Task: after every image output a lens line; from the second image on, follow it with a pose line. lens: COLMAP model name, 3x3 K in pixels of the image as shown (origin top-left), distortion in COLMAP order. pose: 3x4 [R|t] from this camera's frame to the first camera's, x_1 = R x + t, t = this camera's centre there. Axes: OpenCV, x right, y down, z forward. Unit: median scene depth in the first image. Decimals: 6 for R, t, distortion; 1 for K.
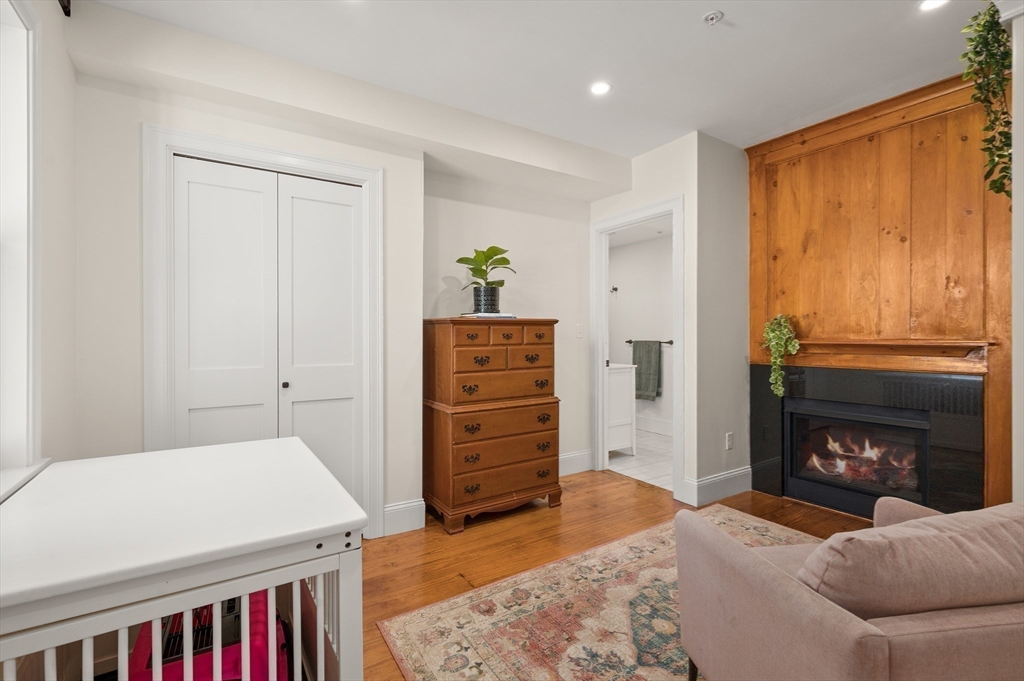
lens RADIAL K [[465.6, 0, 512.2], [0, 465.6, 336.0], [0, 0, 1]] dist [-0.002537, 0.000516]
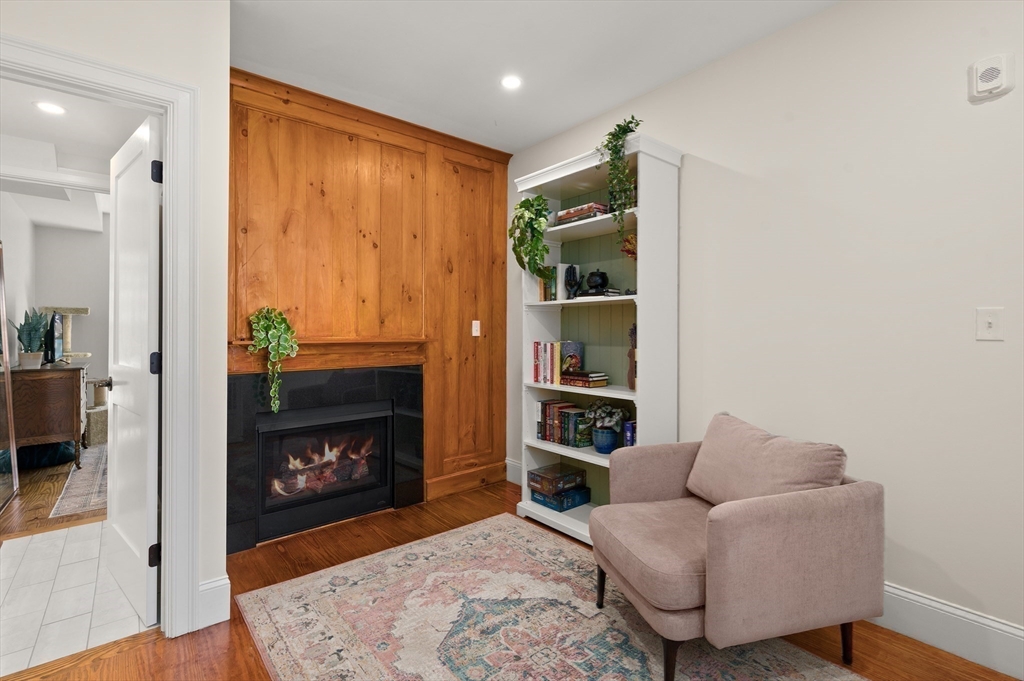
lens RADIAL K [[465.6, 0, 516.6], [0, 465.6, 337.2], [0, 0, 1]] dist [-0.002537, 0.000516]
pose [[-0.105571, 0.007703, 0.994382, -0.245113], [0.013666, 0.999887, -0.006295, 0.015240], [-0.994318, 0.012924, -0.105664, 0.705541]]
